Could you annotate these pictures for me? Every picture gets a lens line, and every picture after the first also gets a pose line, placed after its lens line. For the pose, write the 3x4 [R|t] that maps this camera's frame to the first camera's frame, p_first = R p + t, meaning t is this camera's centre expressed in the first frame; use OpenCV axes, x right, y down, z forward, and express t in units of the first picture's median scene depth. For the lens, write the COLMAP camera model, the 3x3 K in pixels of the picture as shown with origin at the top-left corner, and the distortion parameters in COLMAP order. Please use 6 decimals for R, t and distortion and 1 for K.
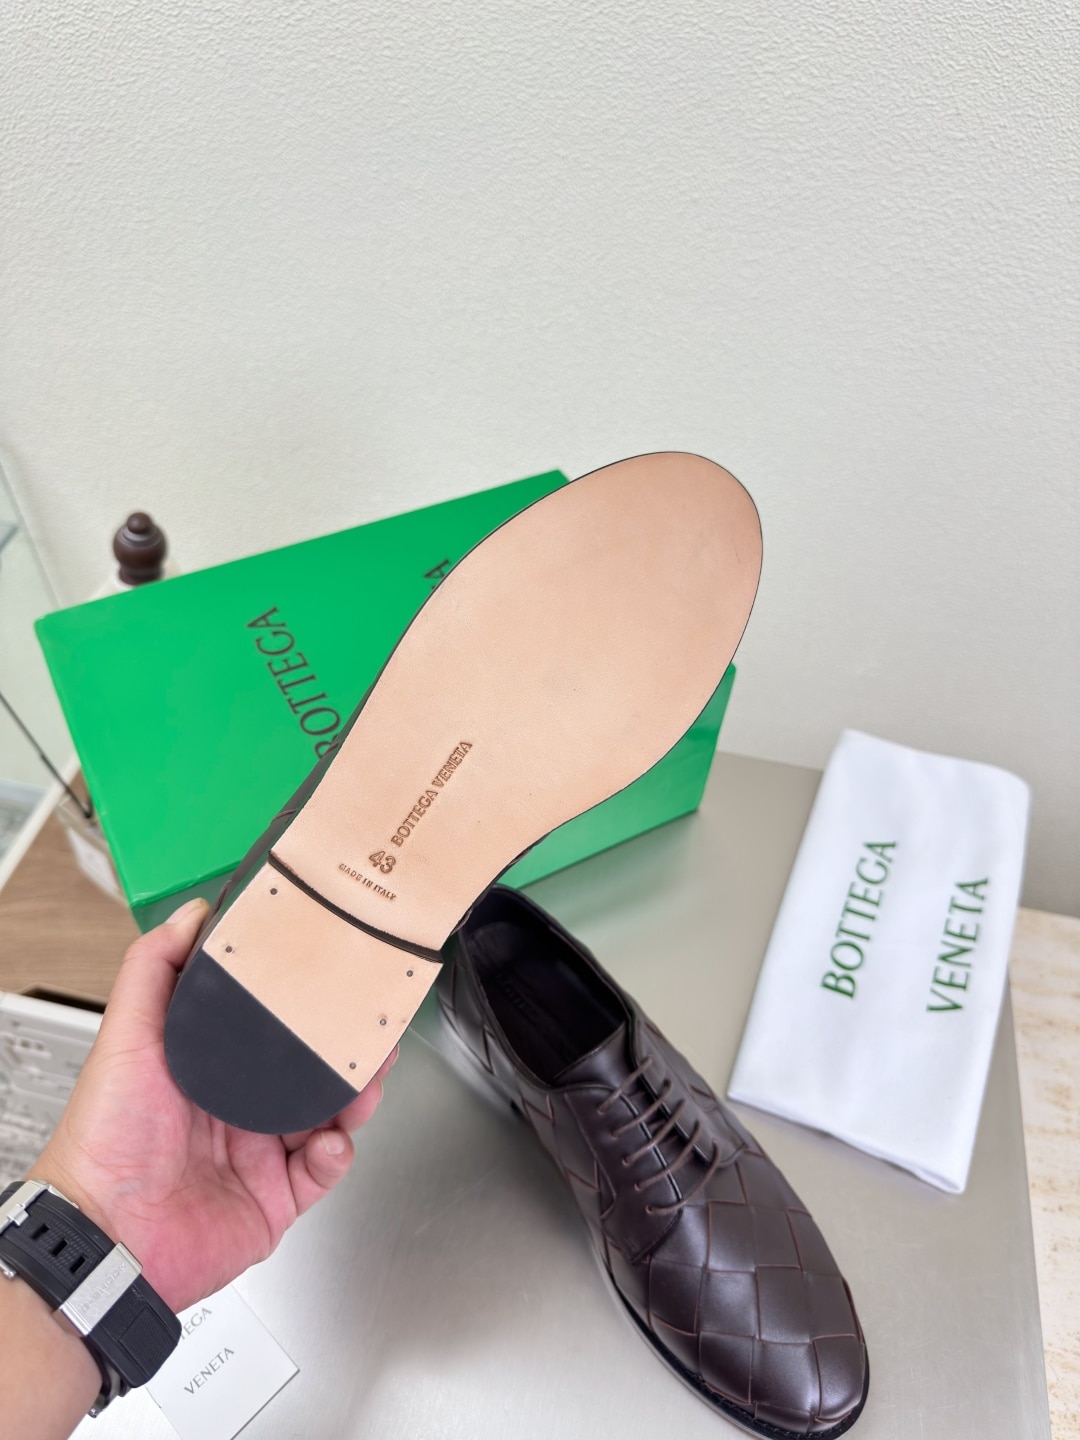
lens RADIAL K [[1028.3, 0, 544.0], [0, 1028.3, 725.8], [0, 0, 1]] dist [0.010237, -0.023081]
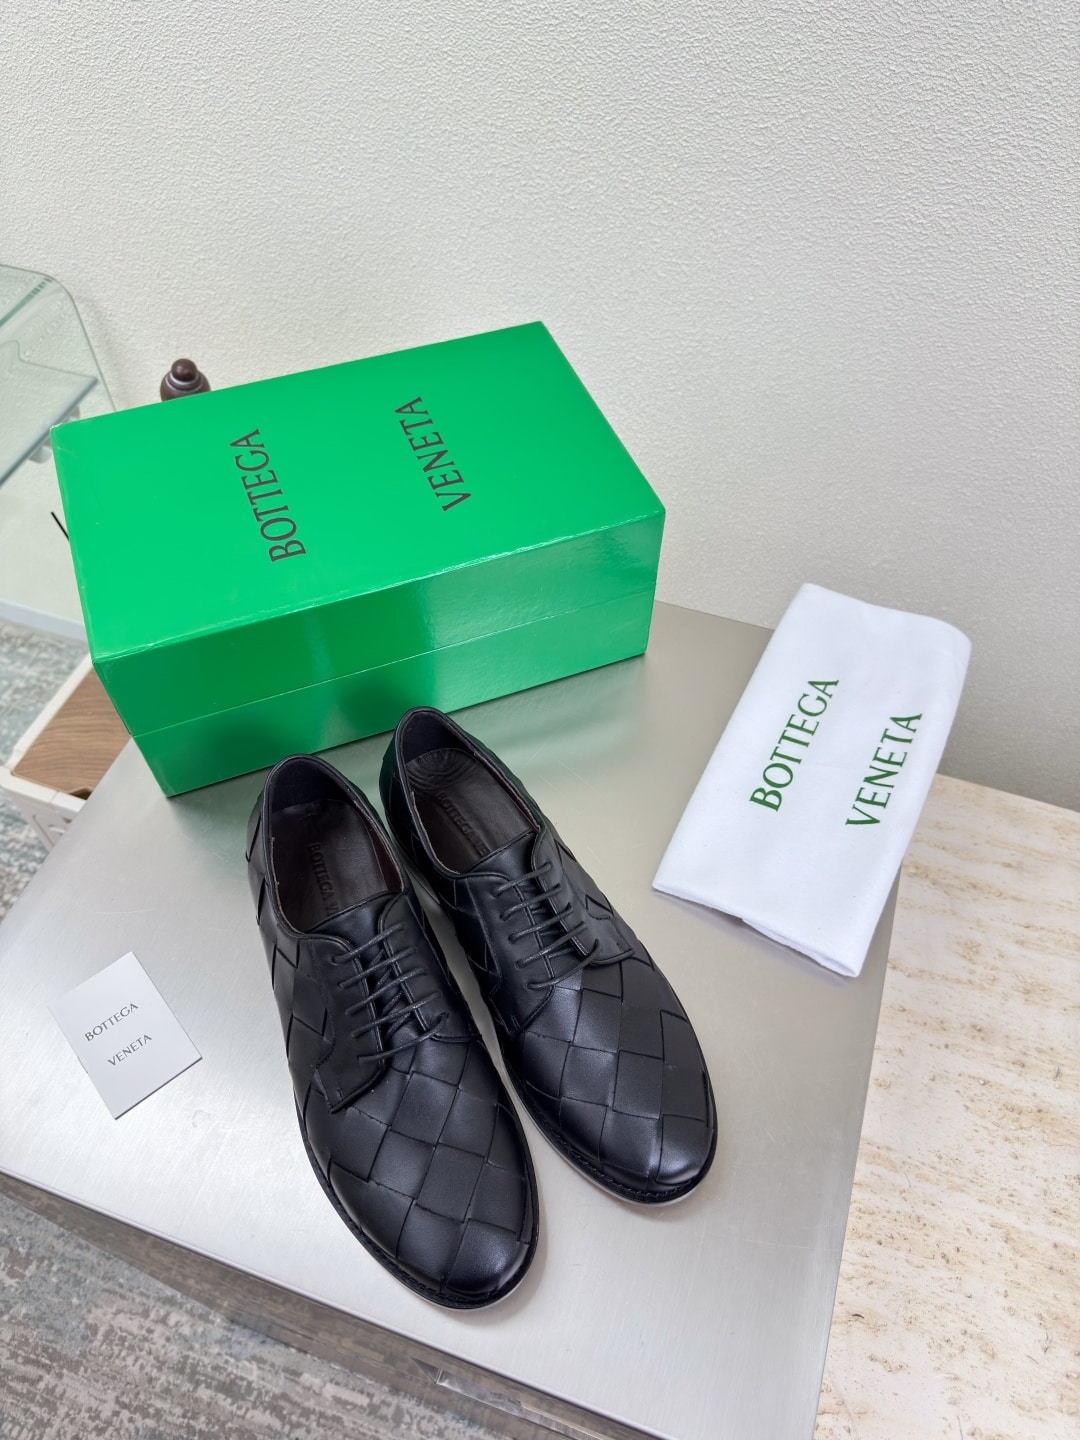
lens RADIAL K [[1028.3, 0, 546.8], [0, 1028.3, 722.3], [0, 0, 1]] dist [0.010237, -0.023081]
pose [[0.991233, 0.080312, -0.104918, 0.155327], [-0.072397, 0.994385, 0.077189, 0.072903], [0.110528, -0.068916, 0.991481, -0.073986]]
